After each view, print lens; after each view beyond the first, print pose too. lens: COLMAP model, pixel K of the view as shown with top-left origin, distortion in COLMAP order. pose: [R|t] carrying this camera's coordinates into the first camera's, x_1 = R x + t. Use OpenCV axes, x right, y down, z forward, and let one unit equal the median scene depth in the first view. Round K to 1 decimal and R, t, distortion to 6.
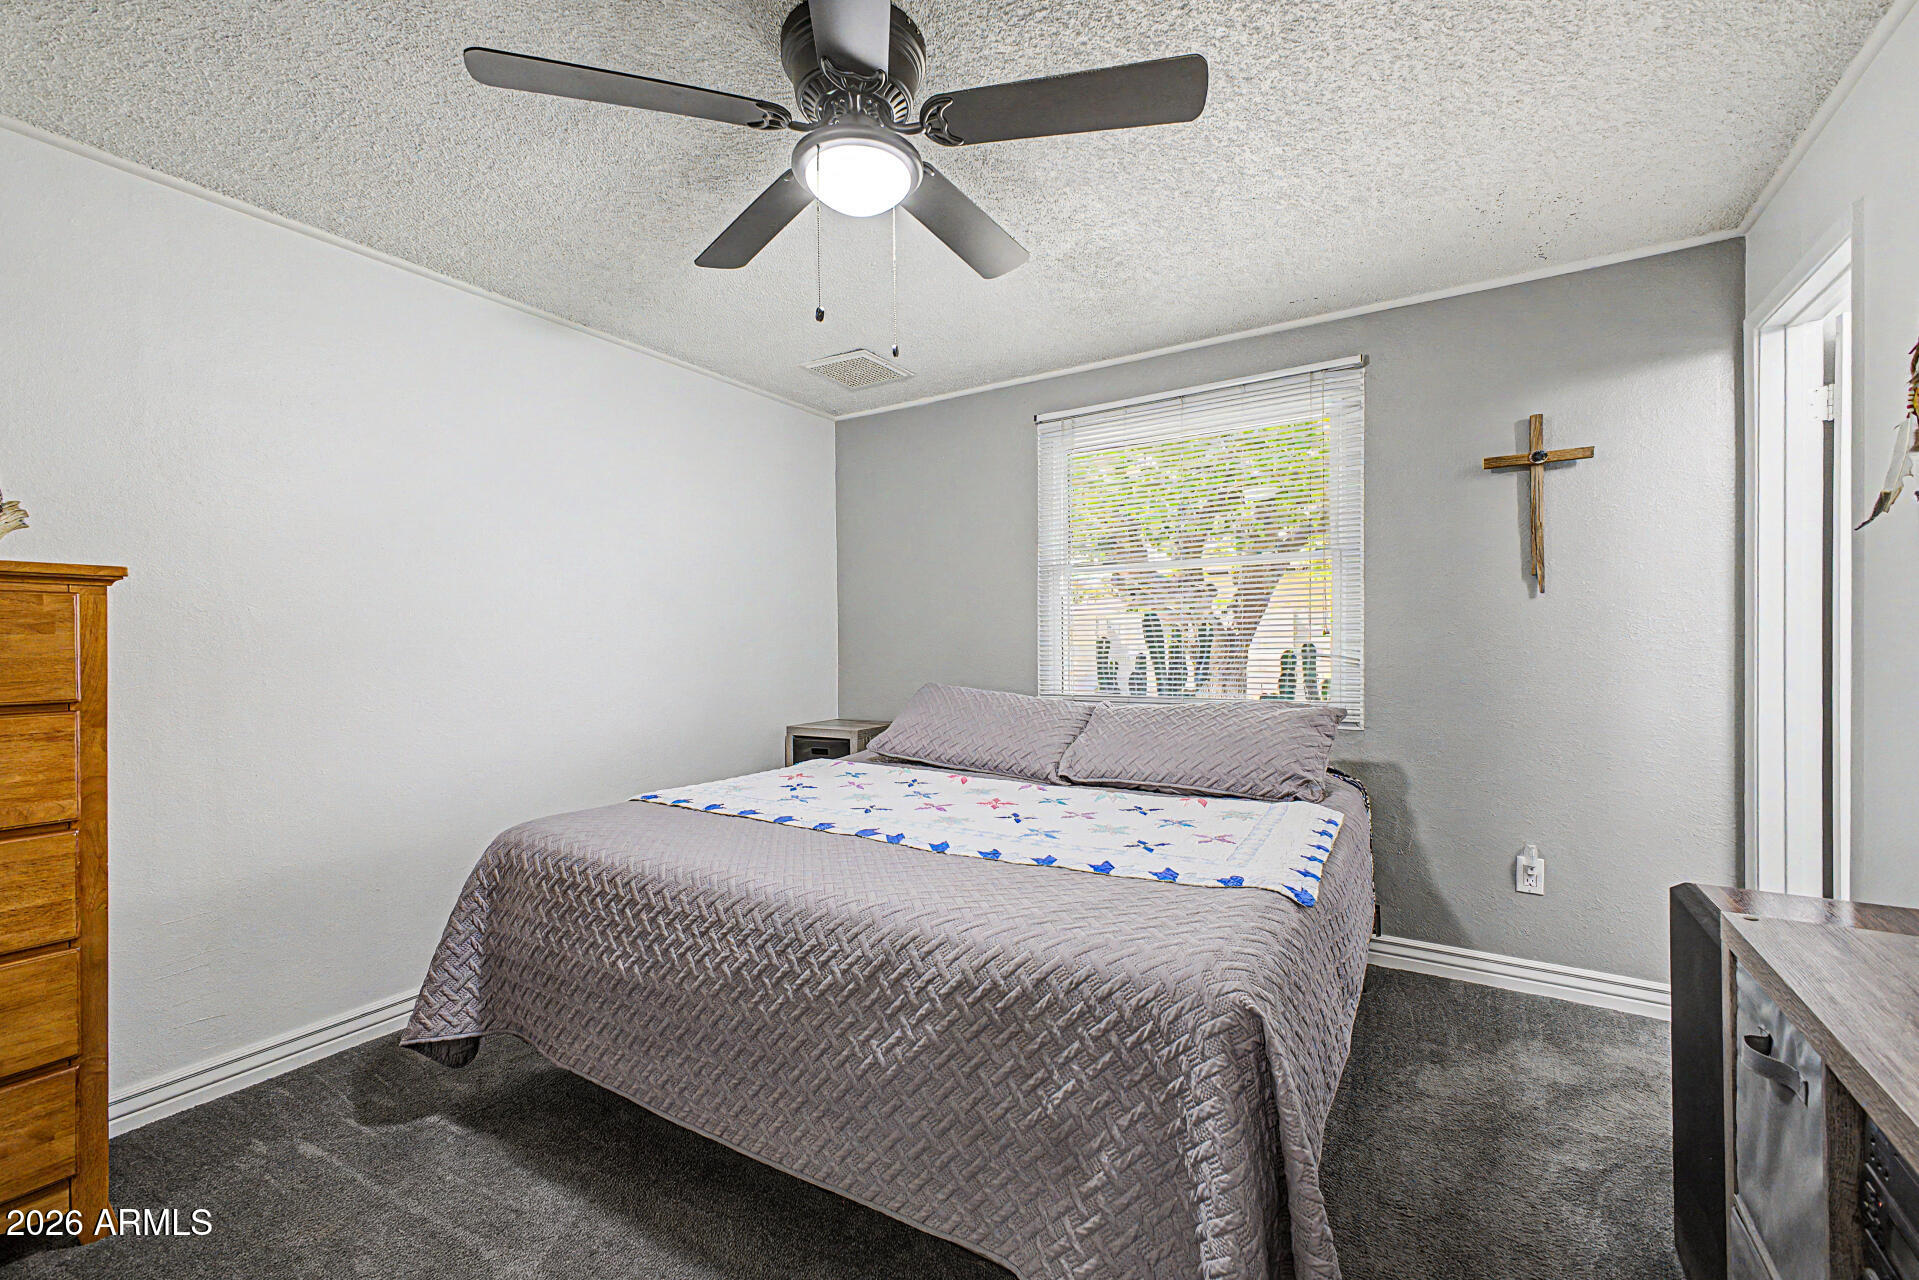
lens RADIAL K [[763.1, 0, 929.2], [0, 763.1, 640.3], [0, 0, 1]] dist [0.017222, -0.002337]
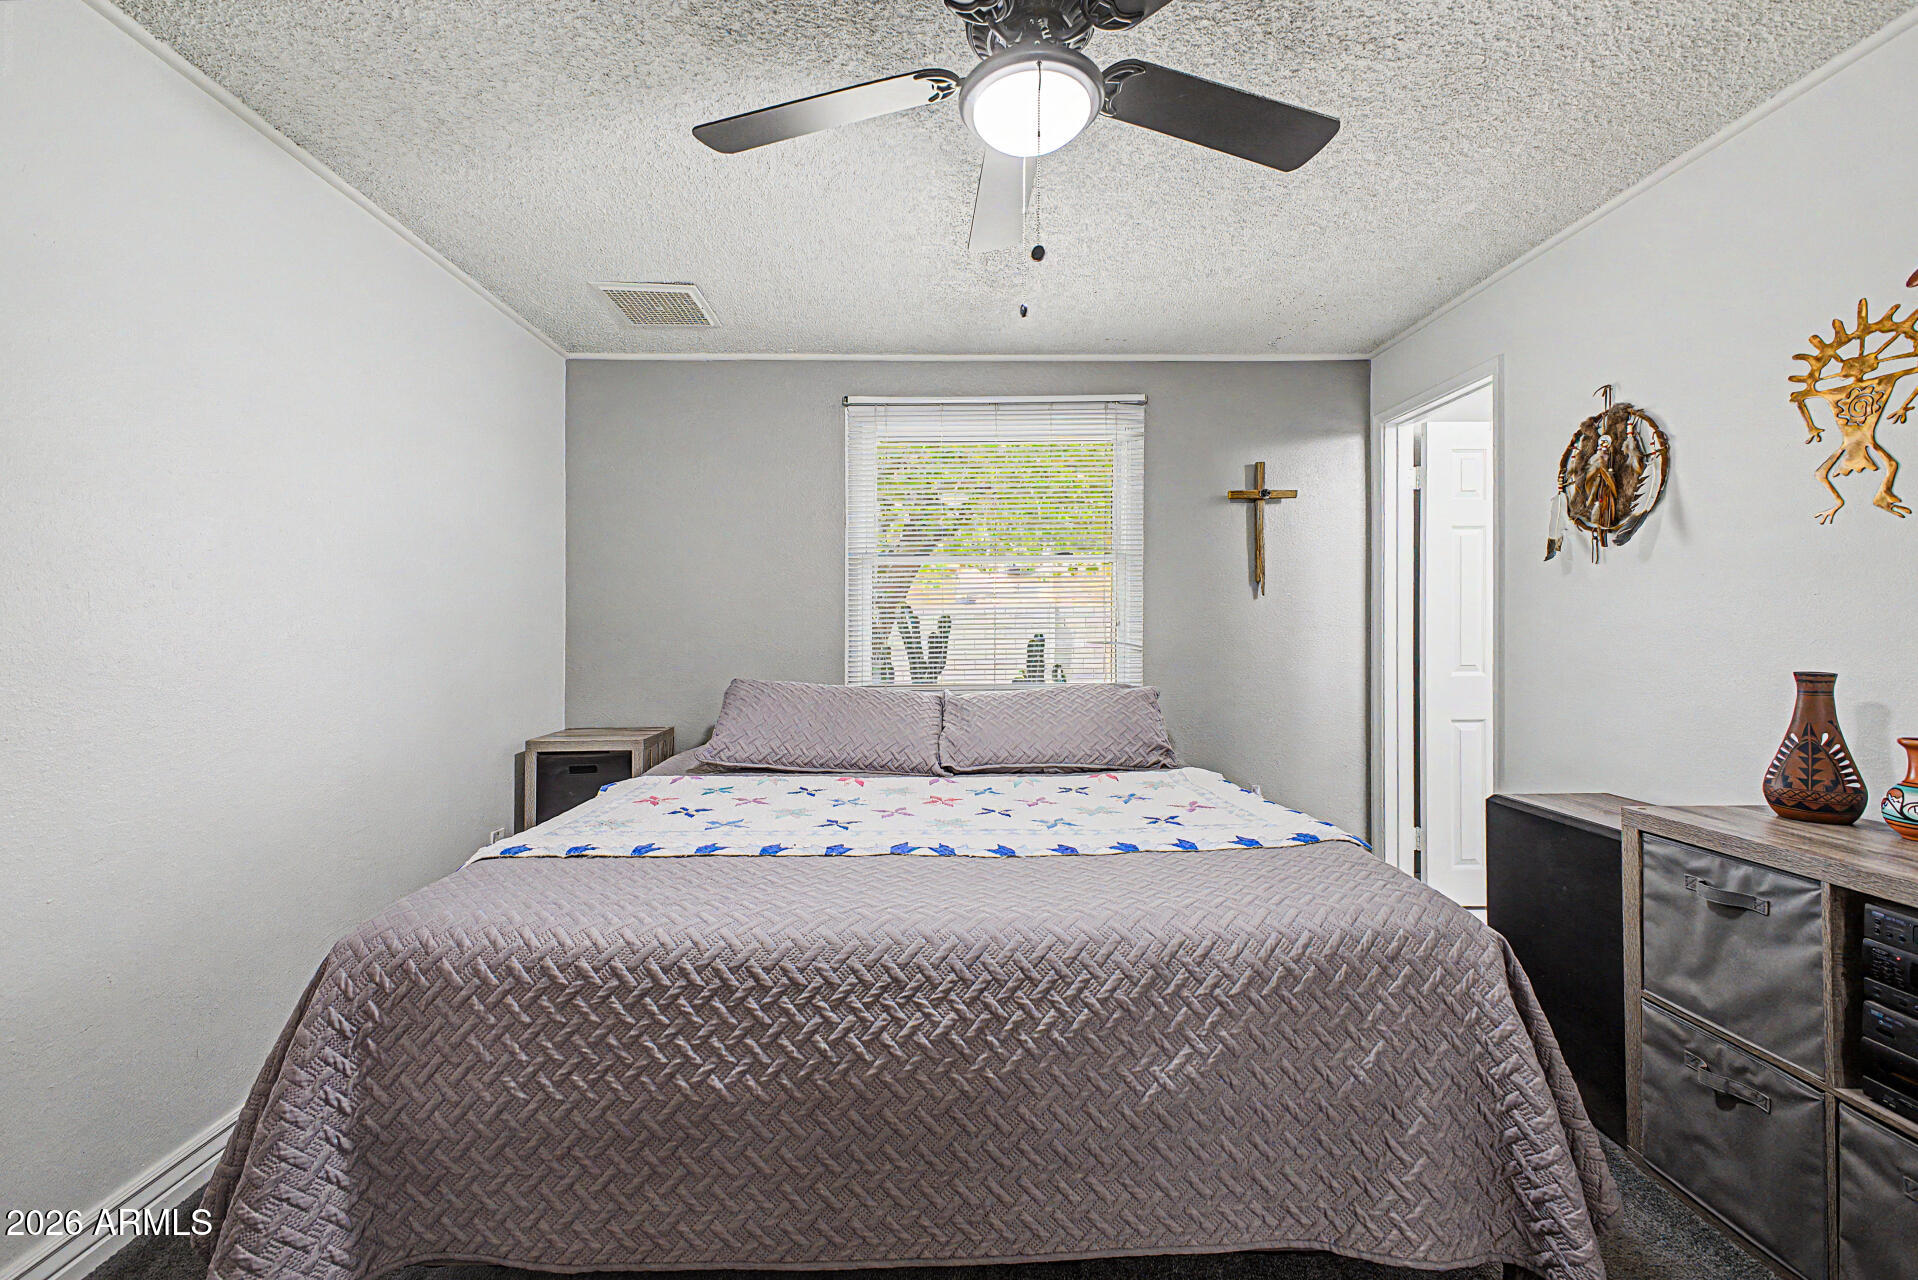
lens RADIAL K [[762.7, 0, 954.9], [0, 762.7, 621.9], [0, 0, 1]] dist [0.017222, -0.002337]
pose [[0.844352, 0.009022, 0.535713, -0.406724], [-0.002097, 0.999906, -0.013535, 0.003869], [-0.535785, 0.010304, 0.844292, 0.187438]]
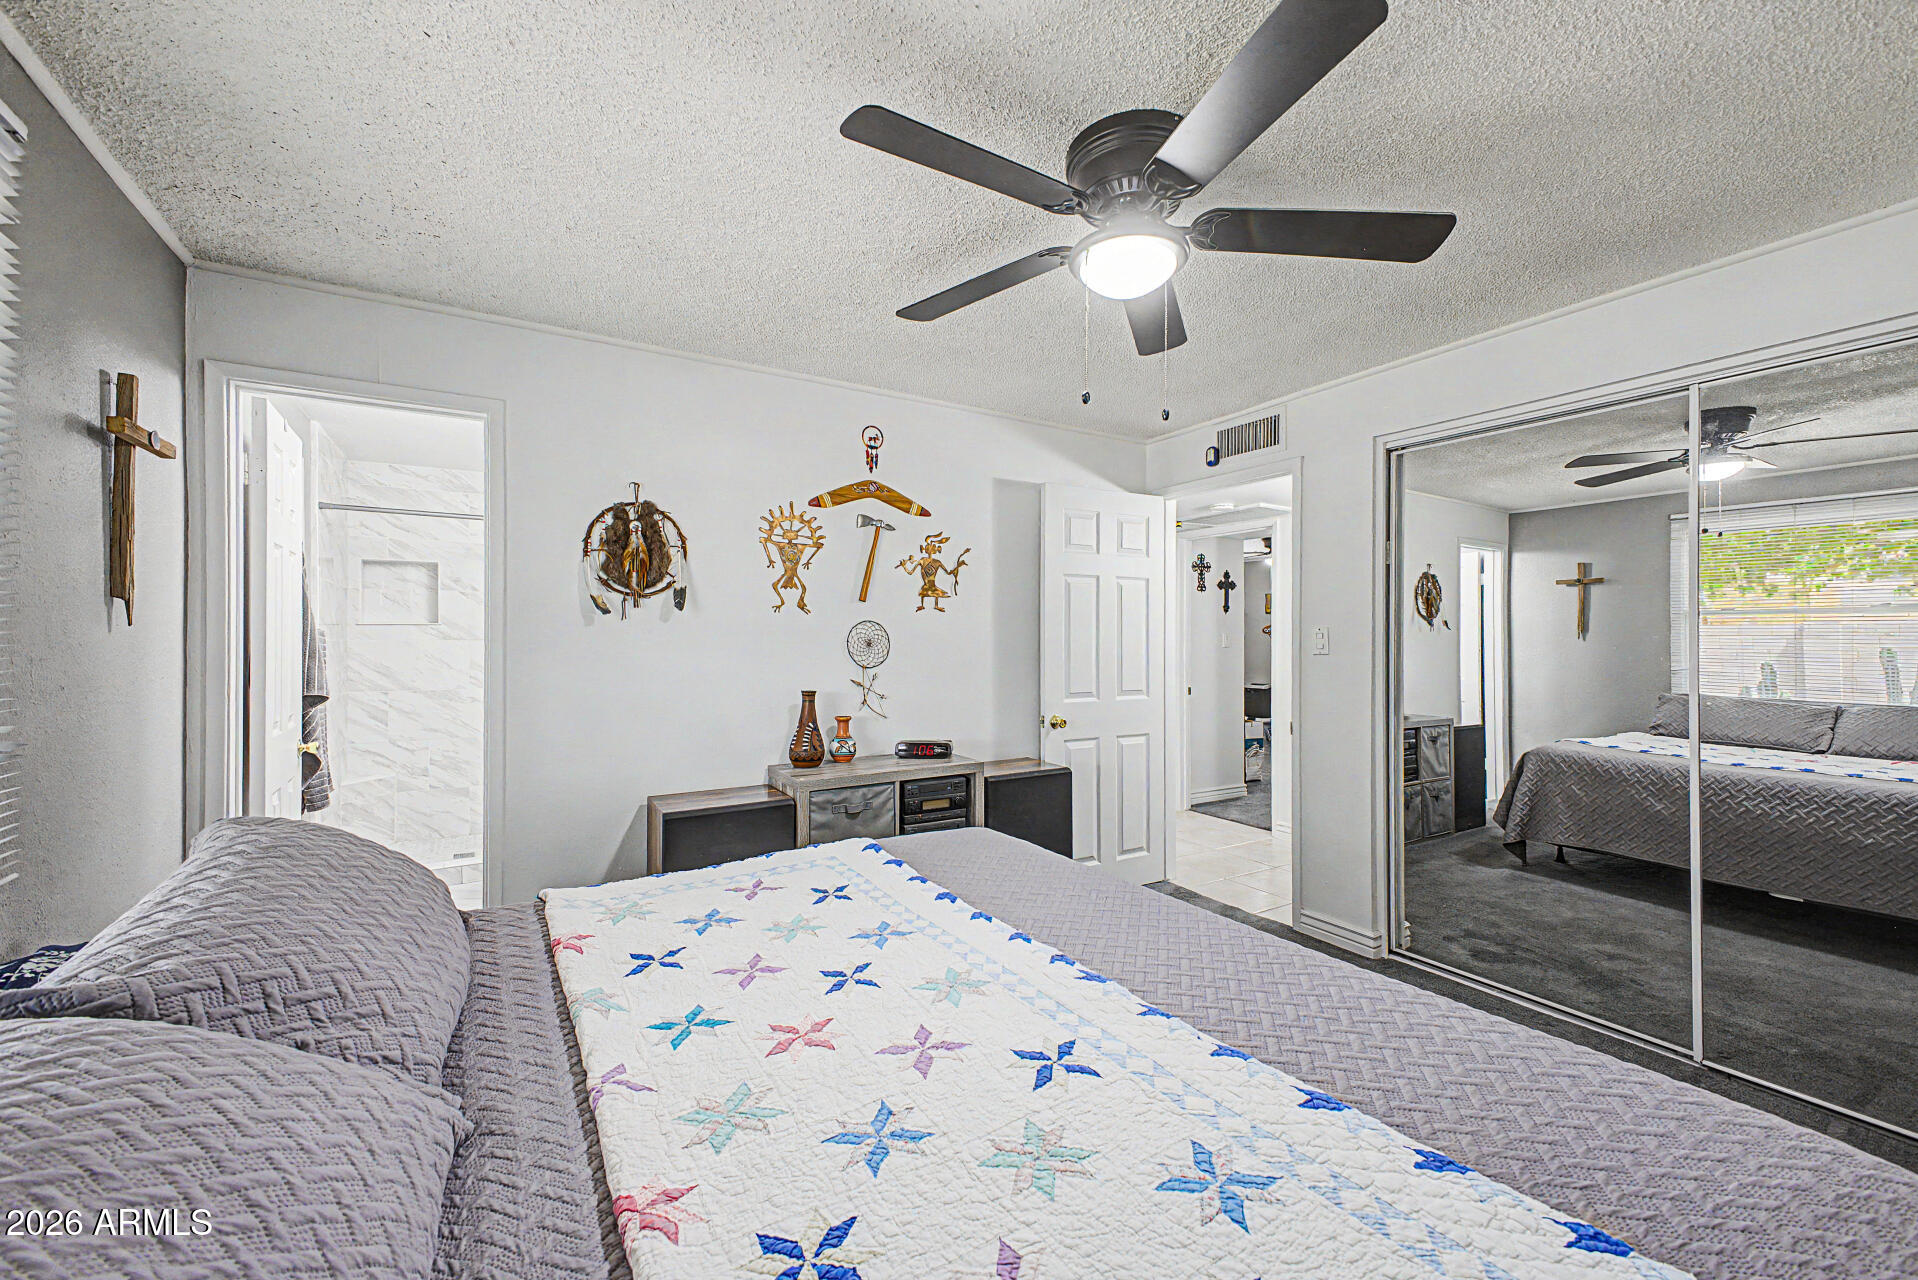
lens RADIAL K [[762.7, 0, 966.6], [0, 762.7, 639.4], [0, 0, 1]] dist [0.017222, -0.002337]
pose [[-0.892112, 0.007708, 0.451749, -0.230187], [0.009707, 0.999951, 0.002107, -0.053167], [-0.451711, 0.006265, -0.892142, 1.458071]]
